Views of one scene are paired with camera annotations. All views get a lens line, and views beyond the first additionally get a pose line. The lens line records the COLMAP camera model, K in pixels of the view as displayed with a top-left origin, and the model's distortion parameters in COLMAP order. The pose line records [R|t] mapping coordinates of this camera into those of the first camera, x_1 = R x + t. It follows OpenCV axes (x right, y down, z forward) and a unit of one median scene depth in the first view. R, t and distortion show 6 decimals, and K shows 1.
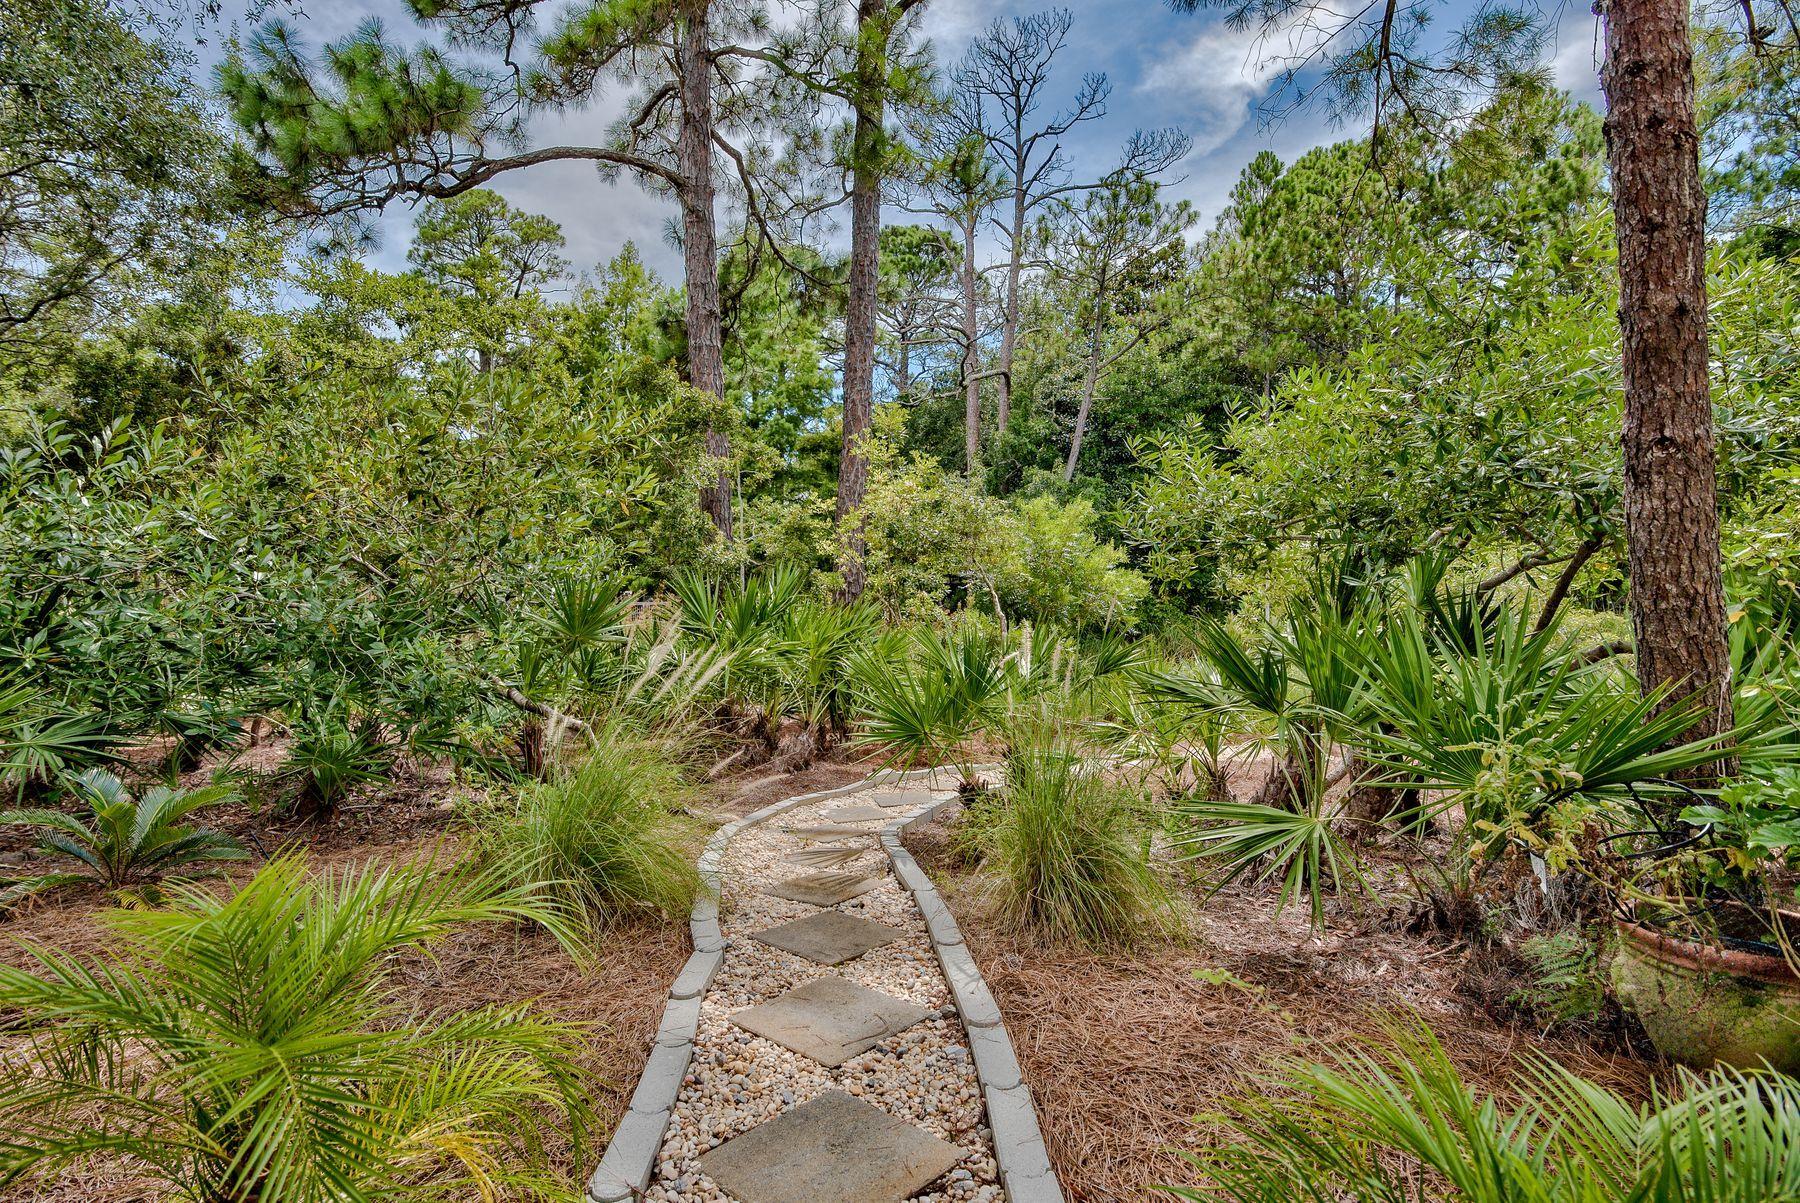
lens RADIAL K [[876.8, 0, 891.1], [0, 876.8, 601.8], [0, 0, 1]] dist [-0.005817, -0.000710]
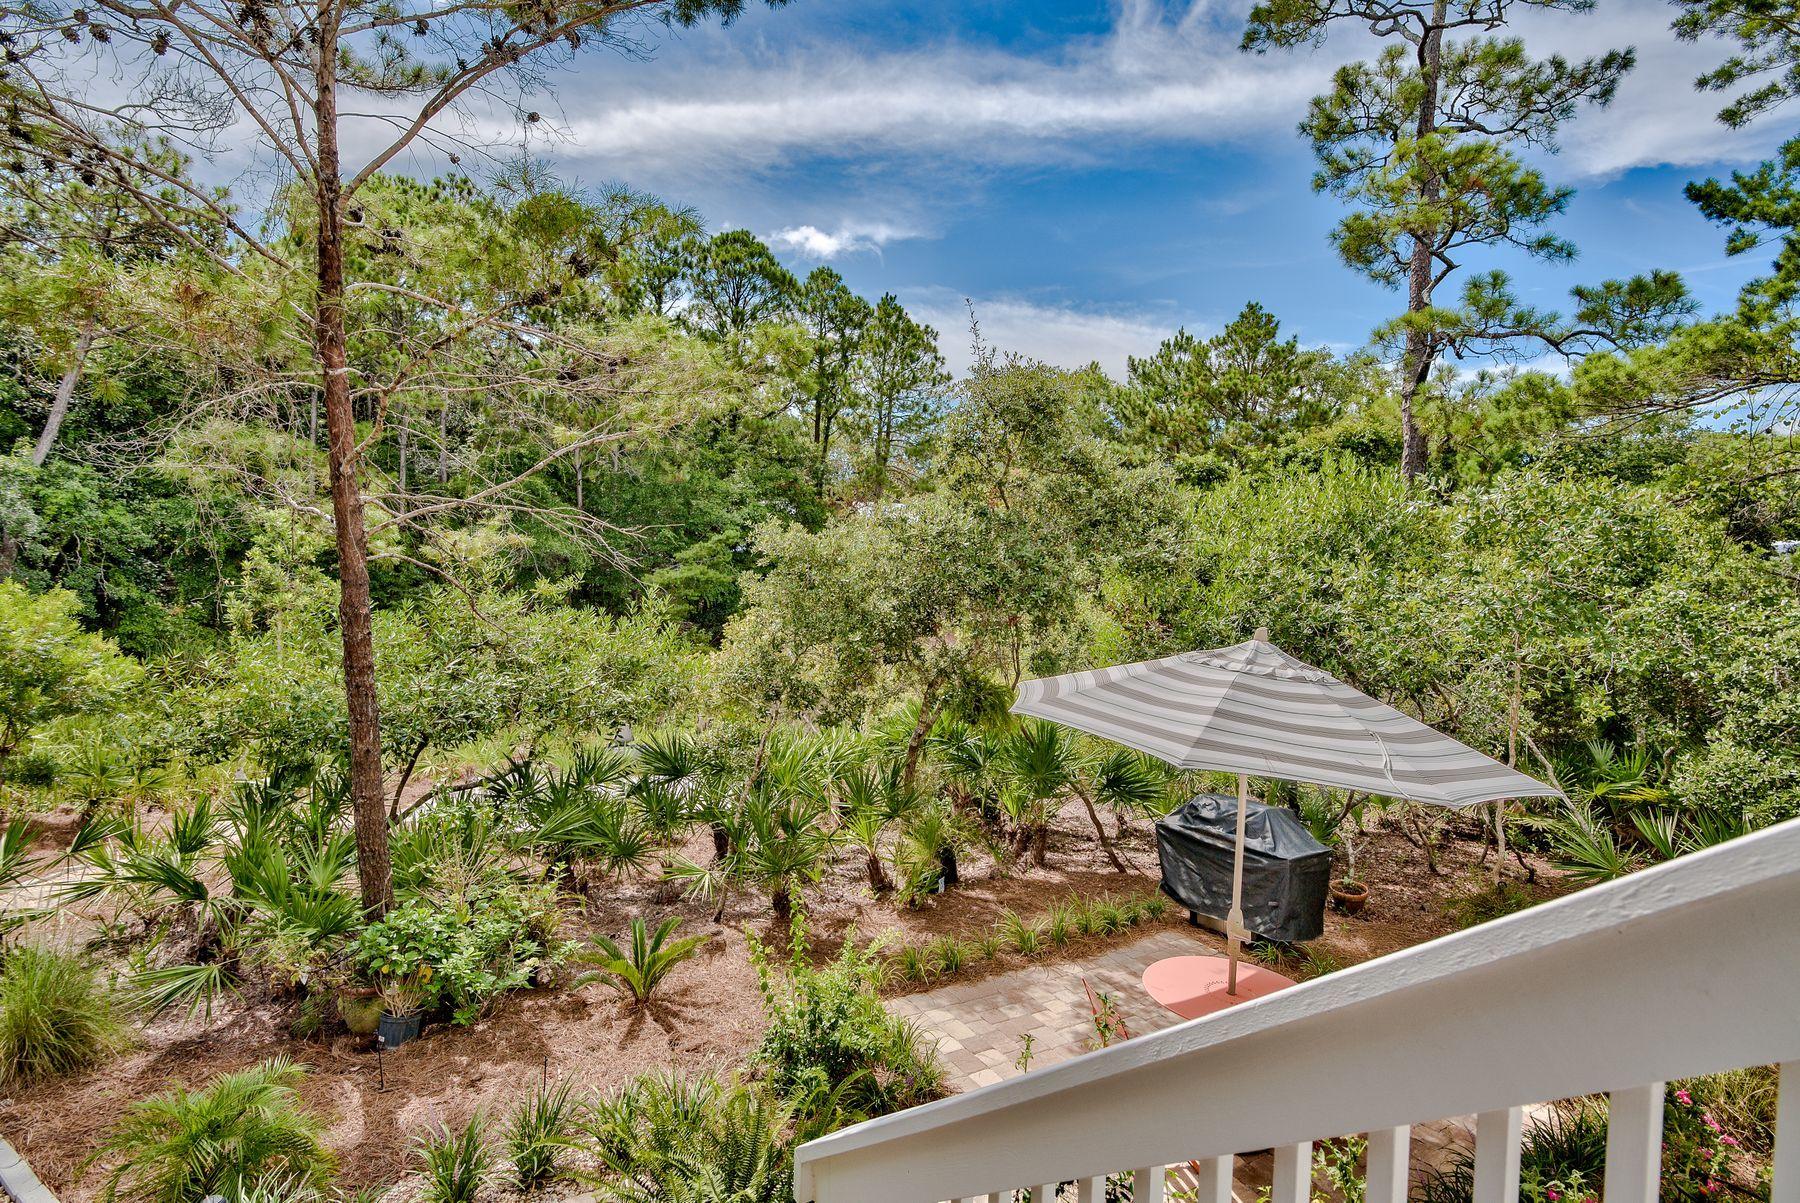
lens RADIAL K [[876.8, 0, 892.5], [0, 876.8, 593.1], [0, 0, 1]] dist [-0.005817, -0.000710]
pose [[0.555493, 0.024872, 0.831149, -0.320374], [-0.043968, 0.999033, -0.000511, -0.641571], [-0.830358, -0.036260, 0.556049, -1.310579]]
